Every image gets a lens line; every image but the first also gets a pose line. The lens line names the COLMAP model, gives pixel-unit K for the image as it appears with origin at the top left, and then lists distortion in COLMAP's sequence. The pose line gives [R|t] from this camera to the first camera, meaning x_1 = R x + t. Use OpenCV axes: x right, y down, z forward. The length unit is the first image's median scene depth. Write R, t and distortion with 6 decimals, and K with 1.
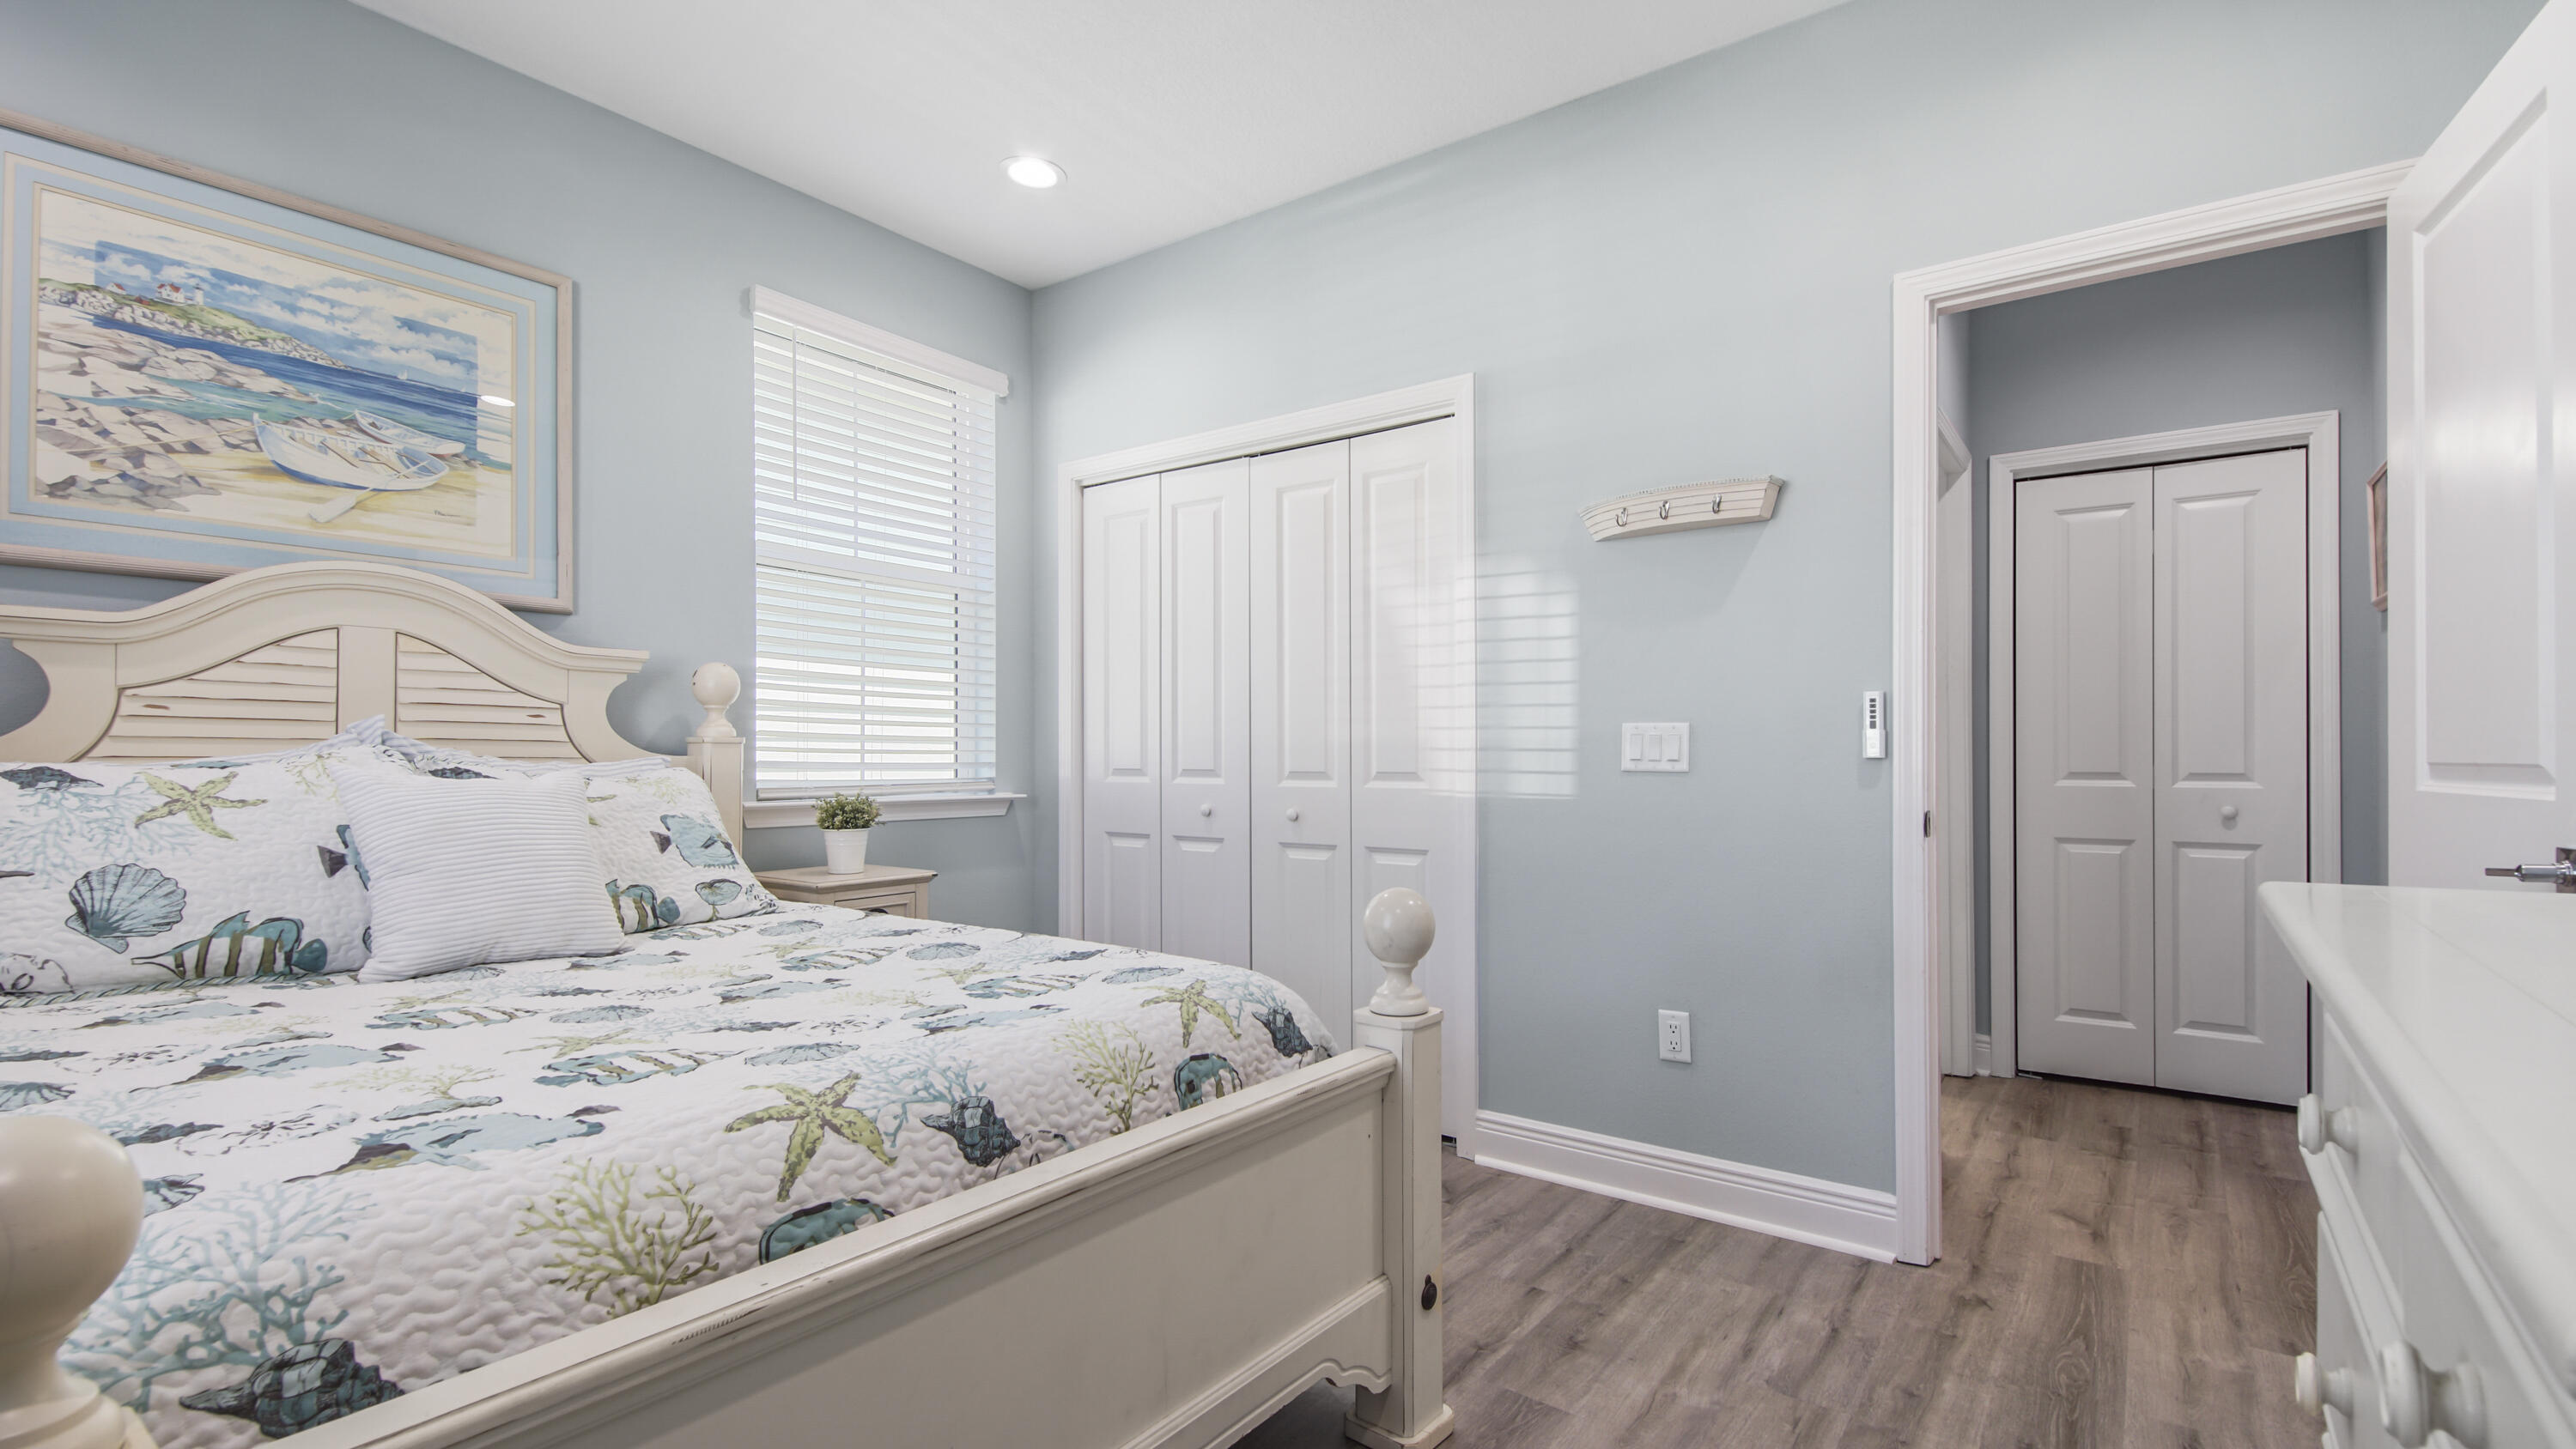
lens RADIAL K [[1147.5, 0, 1290.3], [0, 1147.5, 754.0], [0, 0, 1]] dist [0.036956, -0.020693]
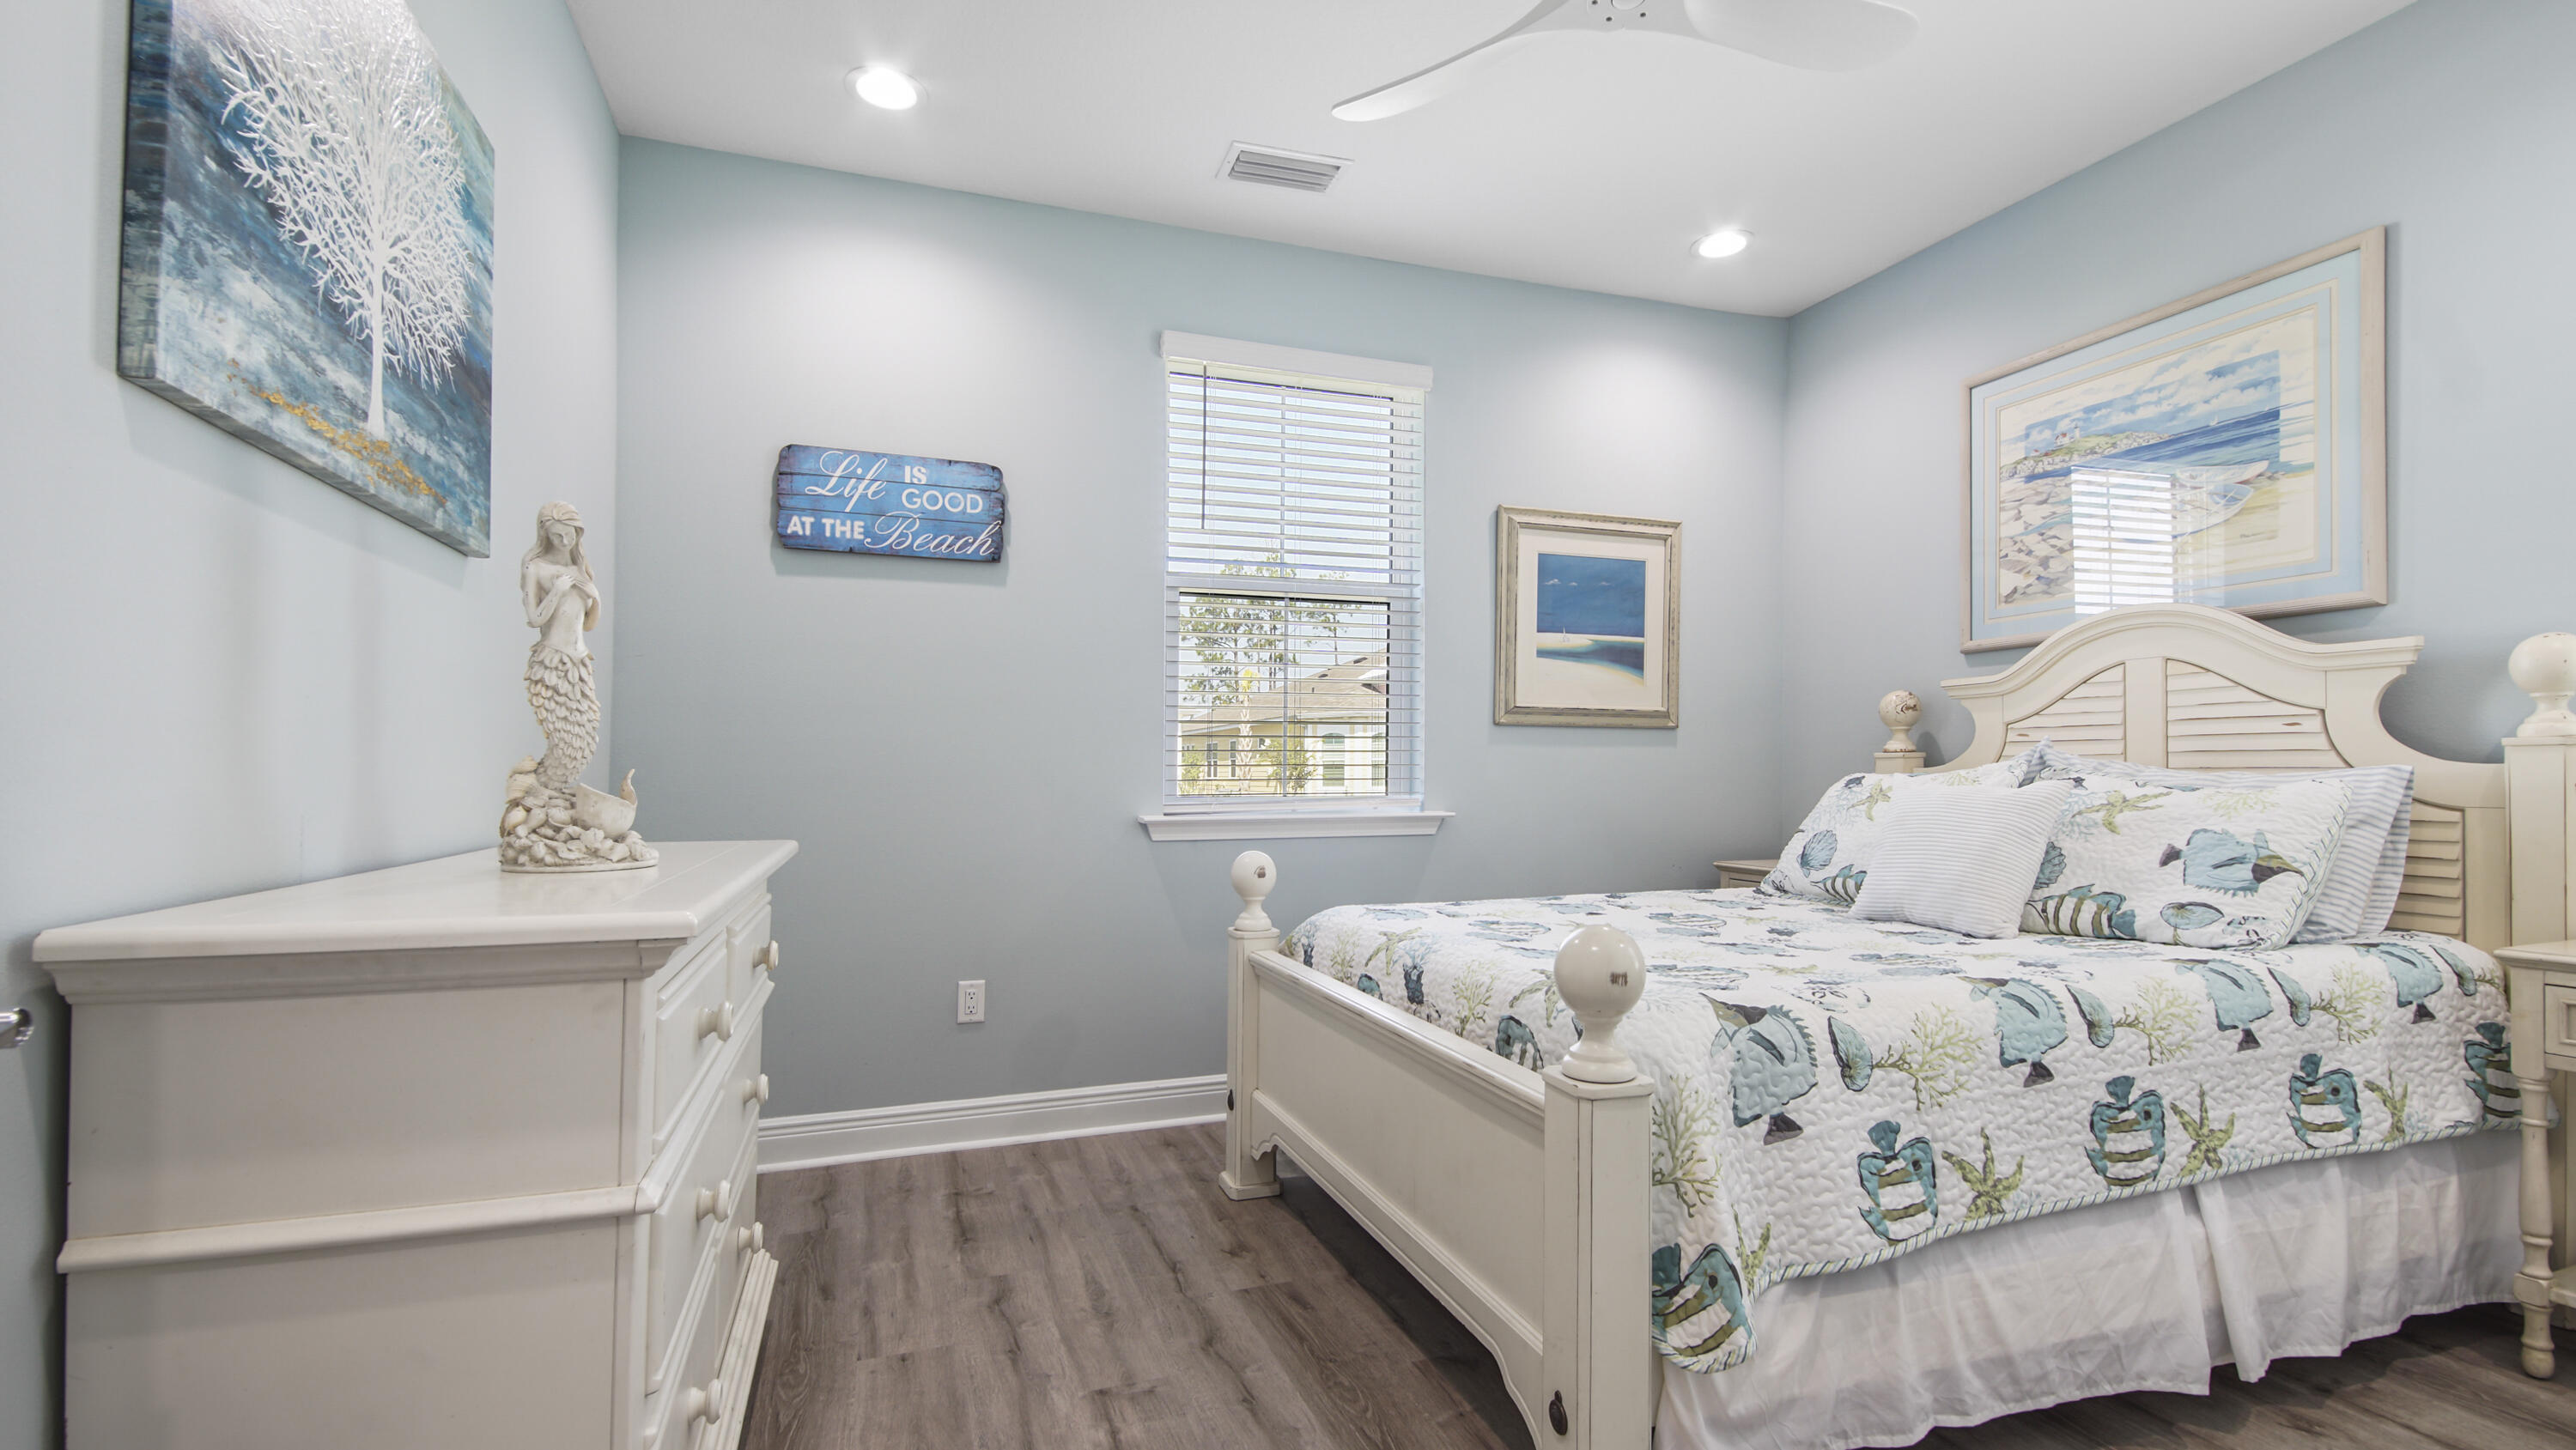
lens RADIAL K [[1147.5, 0, 1290.3], [0, 1147.5, 754.5], [0, 0, 1]] dist [0.036956, -0.020693]
pose [[-0.564806, -0.002629, -0.825219, 0.700620], [0.017733, 0.999725, -0.015321, -0.008081], [0.825033, -0.023287, -0.564604, 0.970889]]
